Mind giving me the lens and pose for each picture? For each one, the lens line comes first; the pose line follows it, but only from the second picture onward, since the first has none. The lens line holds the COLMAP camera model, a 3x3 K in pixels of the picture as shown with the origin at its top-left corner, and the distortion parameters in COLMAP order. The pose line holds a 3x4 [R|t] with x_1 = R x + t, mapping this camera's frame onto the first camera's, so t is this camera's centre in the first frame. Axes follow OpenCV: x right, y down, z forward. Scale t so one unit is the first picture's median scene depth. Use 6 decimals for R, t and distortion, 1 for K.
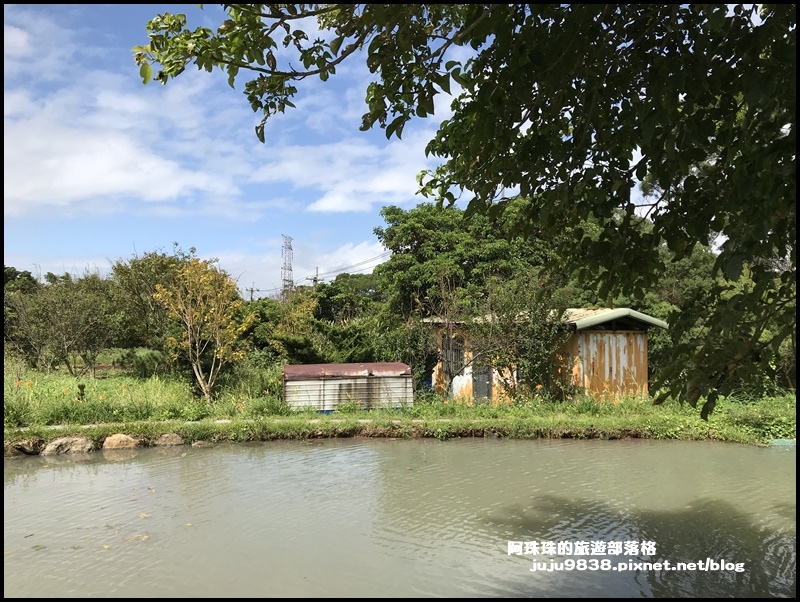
lens RADIAL K [[638.8, 0, 398.5], [0, 638.8, 300.8], [0, 0, 1]] dist [0.008433, -0.027587]
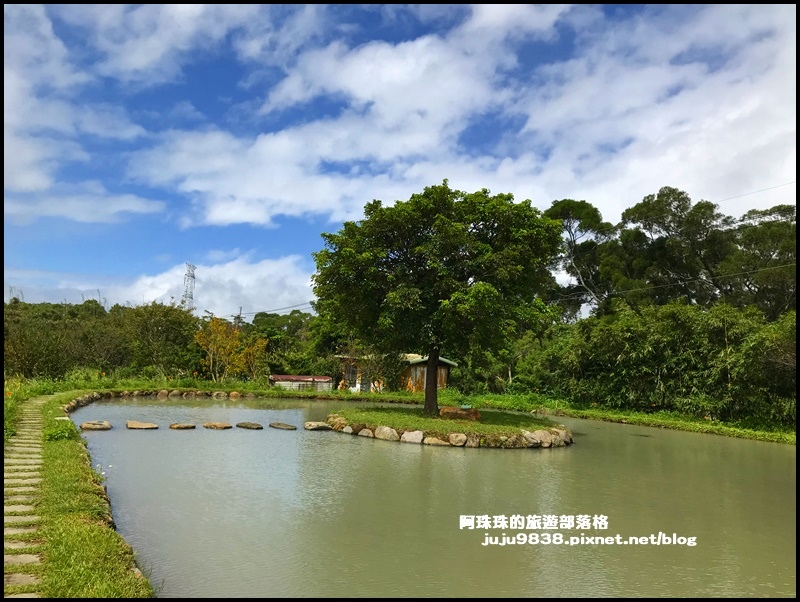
lens RADIAL K [[638.8, 0, 401.9], [0, 638.8, 298.9], [0, 0, 1]] dist [0.008433, -0.027587]
pose [[0.984936, 0.062767, 0.161127, -0.101275], [-0.053272, 0.996617, -0.062589, -0.036336], [-0.164510, 0.053062, 0.984947, -1.073465]]
